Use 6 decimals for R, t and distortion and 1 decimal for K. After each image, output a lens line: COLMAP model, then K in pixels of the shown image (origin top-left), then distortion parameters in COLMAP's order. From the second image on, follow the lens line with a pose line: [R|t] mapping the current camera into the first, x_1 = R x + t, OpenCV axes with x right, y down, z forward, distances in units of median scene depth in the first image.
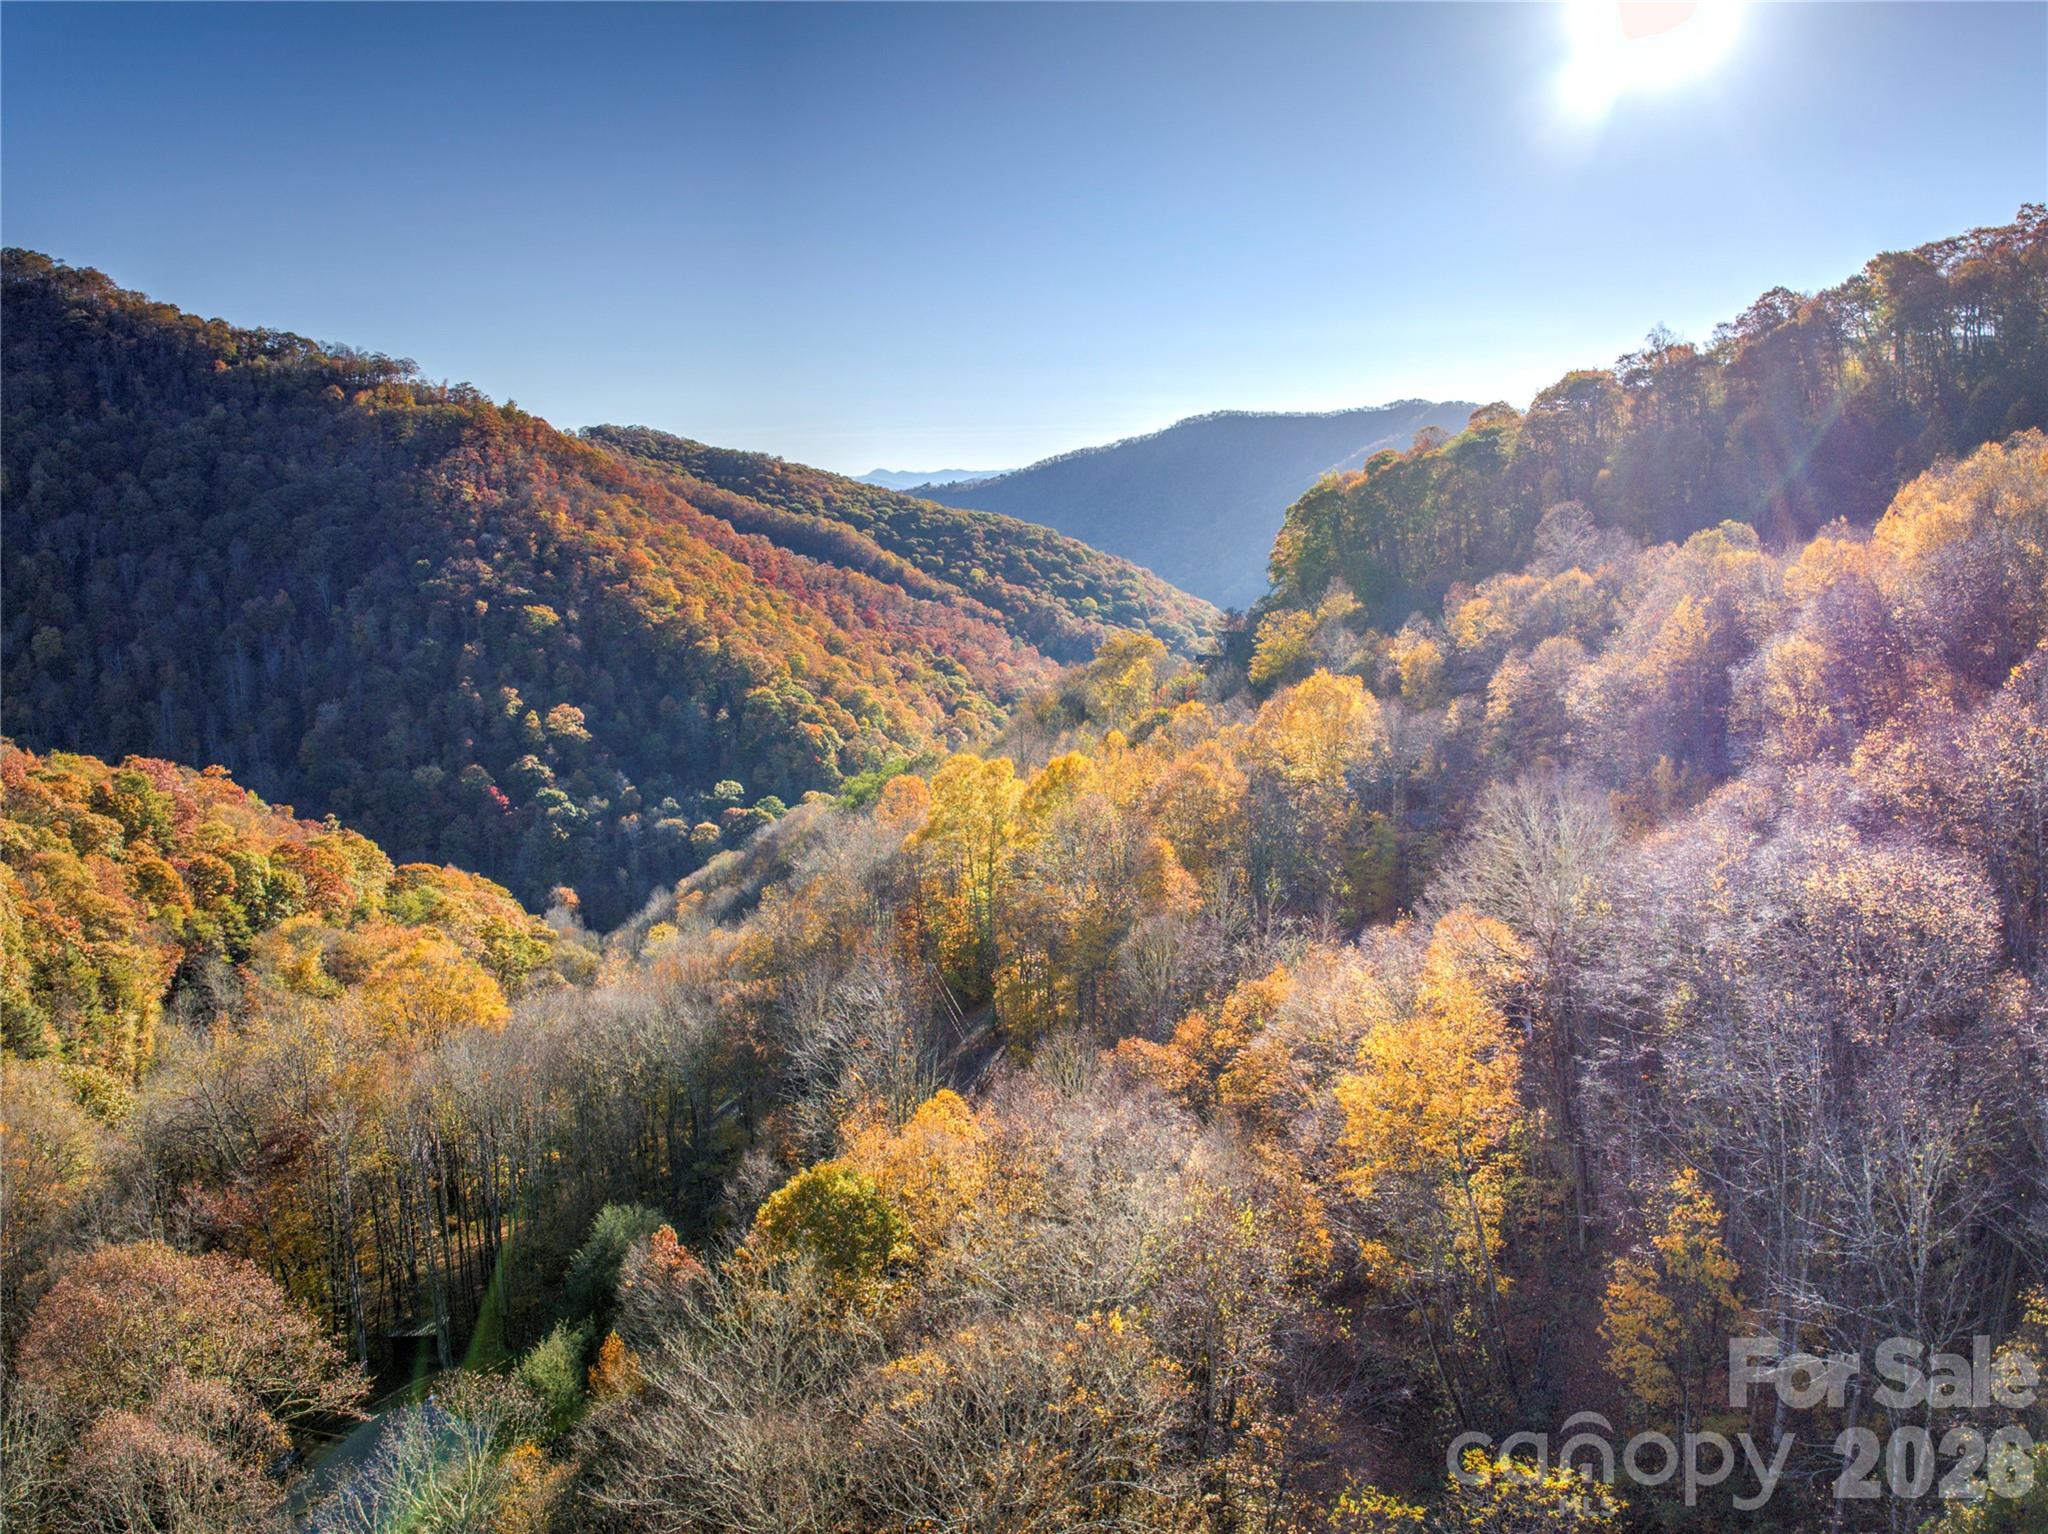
lens RADIAL K [[1506.3, 0, 1024.0], [0, 1506.3, 767.0], [0, 0, 1]] dist [-0.102105, -0.007743]
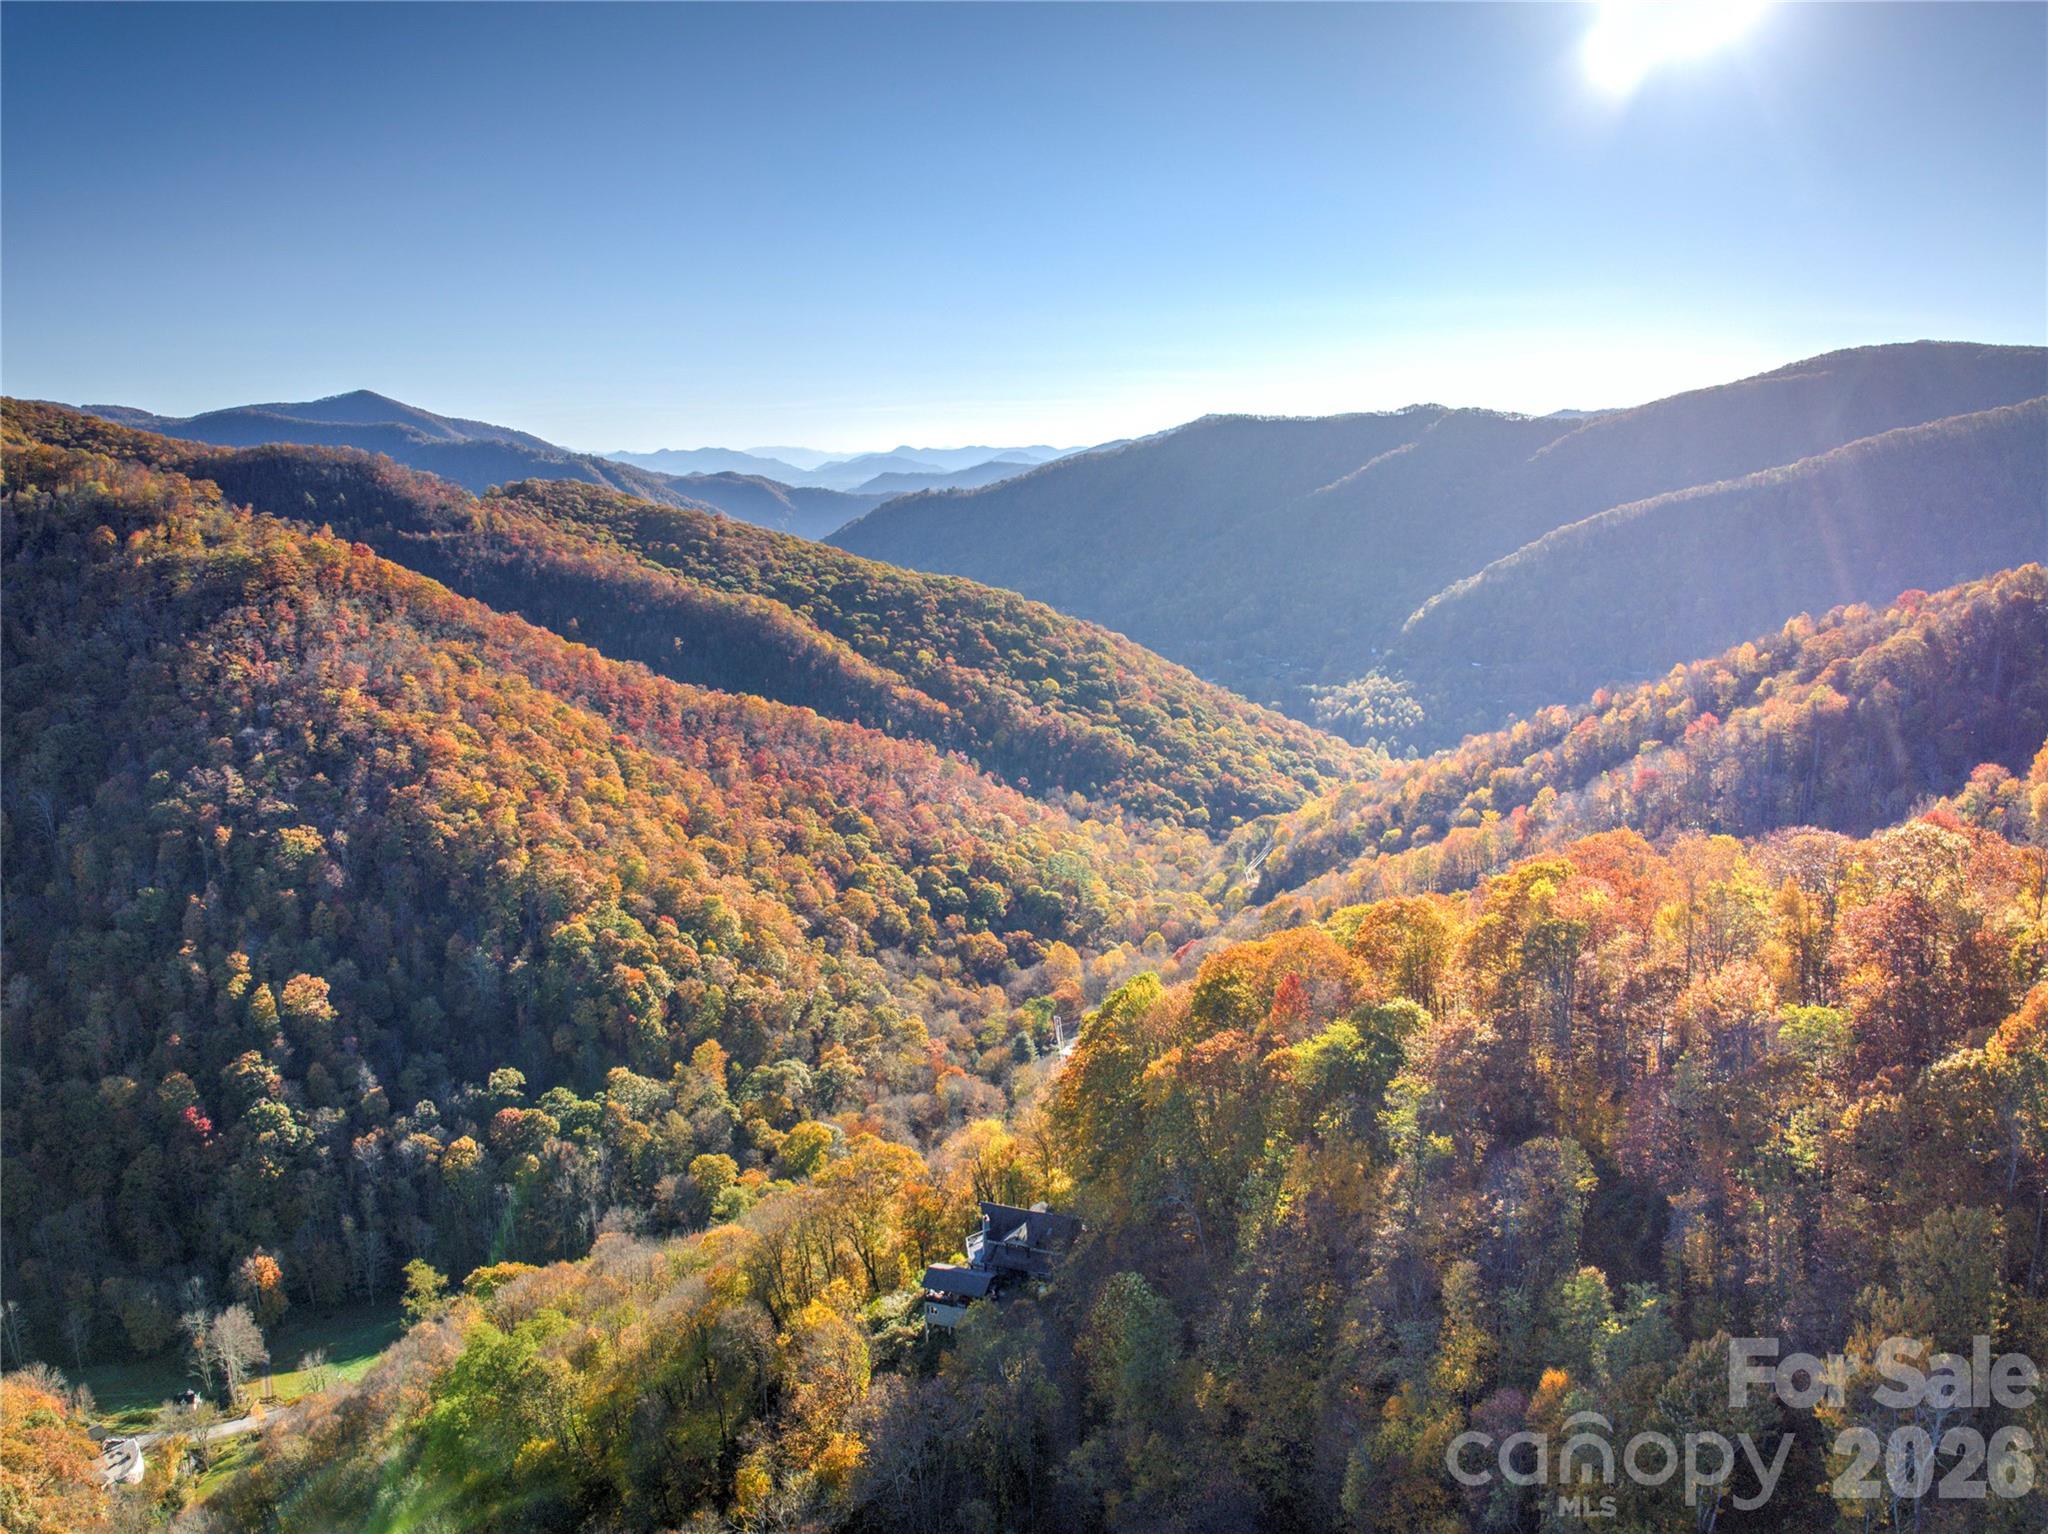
lens RADIAL K [[1506.3, 0, 1024.0], [0, 1506.3, 767.0], [0, 0, 1]] dist [-0.102105, -0.007743]
pose [[0.999891, -0.000754, -0.014721, 0.065202], [0.000947, 0.999914, 0.013060, -0.114557], [0.014710, -0.013072, 0.999806, 0.148212]]
